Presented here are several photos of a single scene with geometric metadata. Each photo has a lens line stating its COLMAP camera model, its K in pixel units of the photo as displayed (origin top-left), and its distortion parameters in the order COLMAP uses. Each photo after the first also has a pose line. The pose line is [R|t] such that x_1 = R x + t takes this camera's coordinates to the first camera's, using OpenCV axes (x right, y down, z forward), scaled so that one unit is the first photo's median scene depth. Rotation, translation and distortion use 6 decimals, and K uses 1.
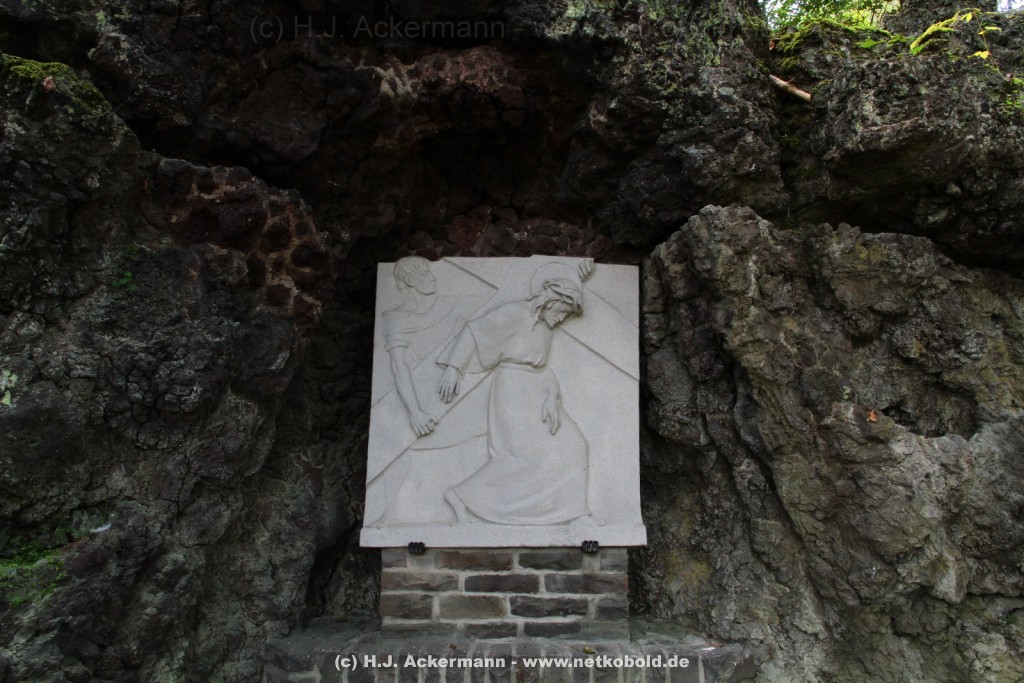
lens RADIAL K [[704.8, 0, 512.5], [0, 704.8, 327.6], [0, 0, 1]] dist [-0.079379, 0.002207]
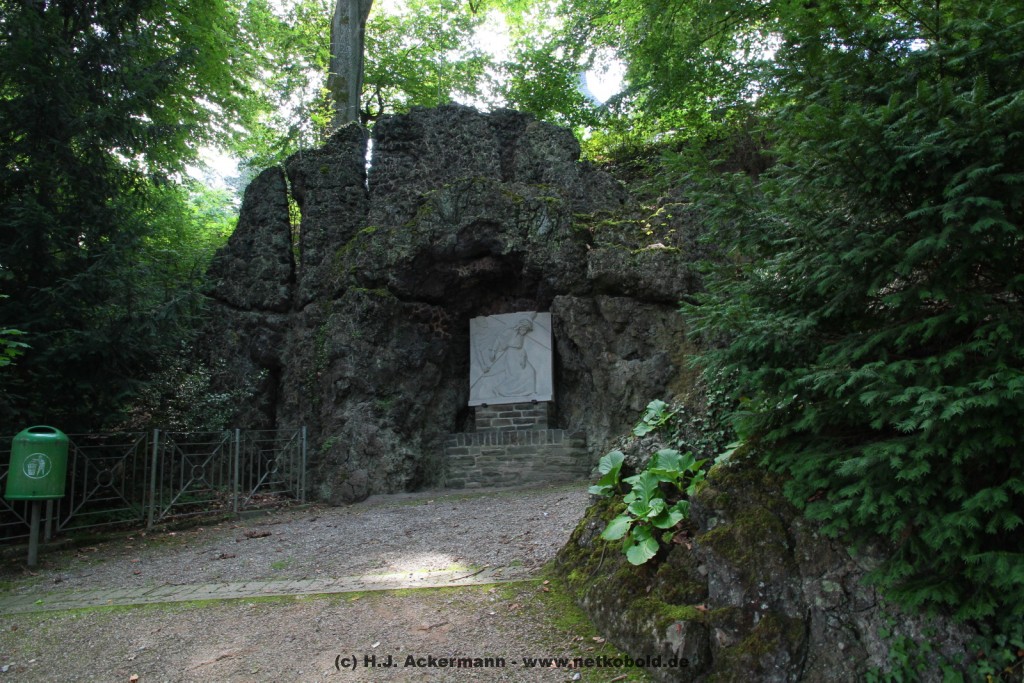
lens RADIAL K [[704.8, 0, 512.5], [0, 704.8, 327.6], [0, 0, 1]] dist [-0.079379, 0.002207]
pose [[0.959420, -0.086398, -0.268418, 0.930156], [0.090460, 0.995896, 0.002778, -0.051229], [0.267076, -0.026947, 0.963299, -2.203475]]
